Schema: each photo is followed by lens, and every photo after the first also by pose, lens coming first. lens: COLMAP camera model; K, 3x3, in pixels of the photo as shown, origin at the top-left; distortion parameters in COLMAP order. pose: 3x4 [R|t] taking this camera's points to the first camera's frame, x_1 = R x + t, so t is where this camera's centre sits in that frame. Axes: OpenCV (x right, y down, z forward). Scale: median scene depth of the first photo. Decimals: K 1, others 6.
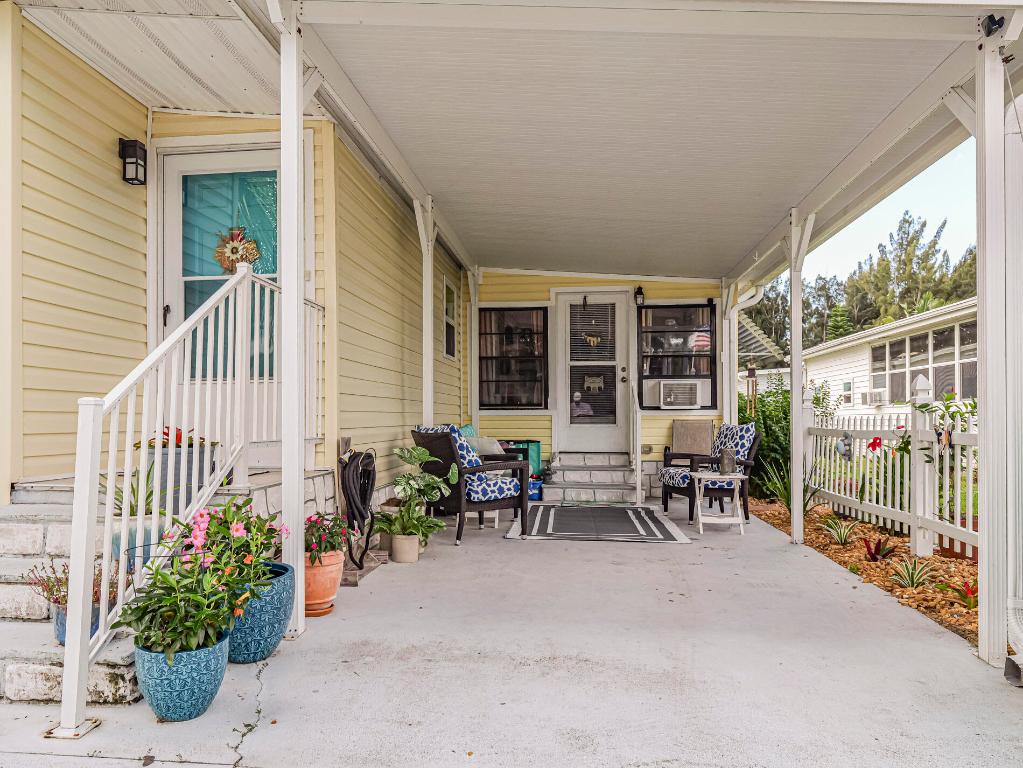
lens RADIAL K [[736.9, 0, 505.8], [0, 736.9, 405.8], [0, 0, 1]] dist [0.002572, -0.001611]
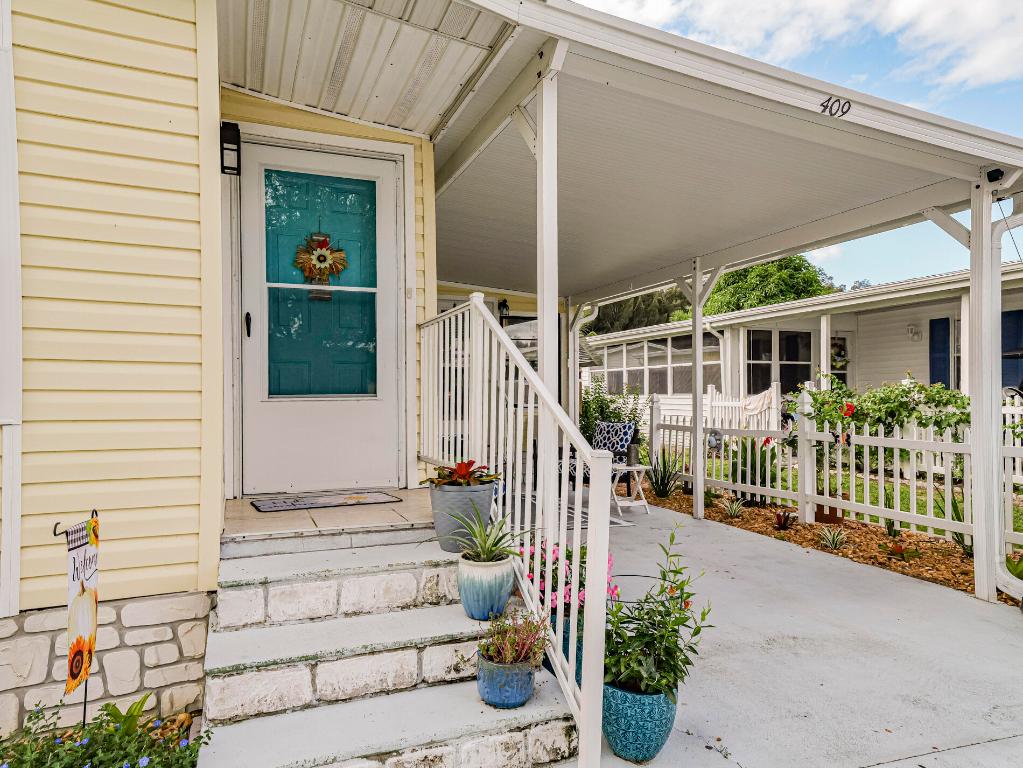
lens RADIAL K [[678.5, 0, 511.3], [0, 678.5, 389.0], [0, 0, 1]] dist [0.059870, 0.000280]
pose [[0.887572, 0.005417, 0.460638, -0.363436], [-0.007328, 0.999970, 0.002361, -0.031961], [-0.460611, -0.005472, 0.887585, 0.077638]]
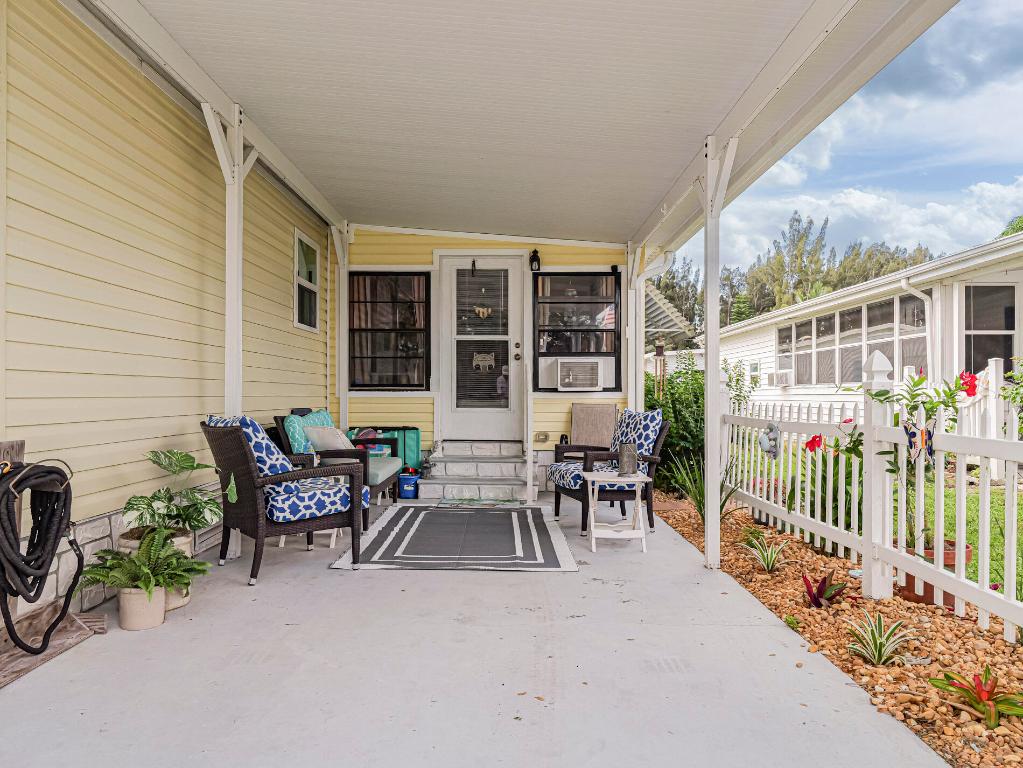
lens RADIAL K [[681.4, 0, 511.5], [0, 681.4, 384.0], [0, 0, 1]] dist [-0.005495, -0.001587]
pose [[0.994790, 0.005374, 0.101799, 0.090520], [-0.005481, 0.999985, 0.000774, -0.005163], [-0.101793, -0.001328, 0.994805, 0.251583]]
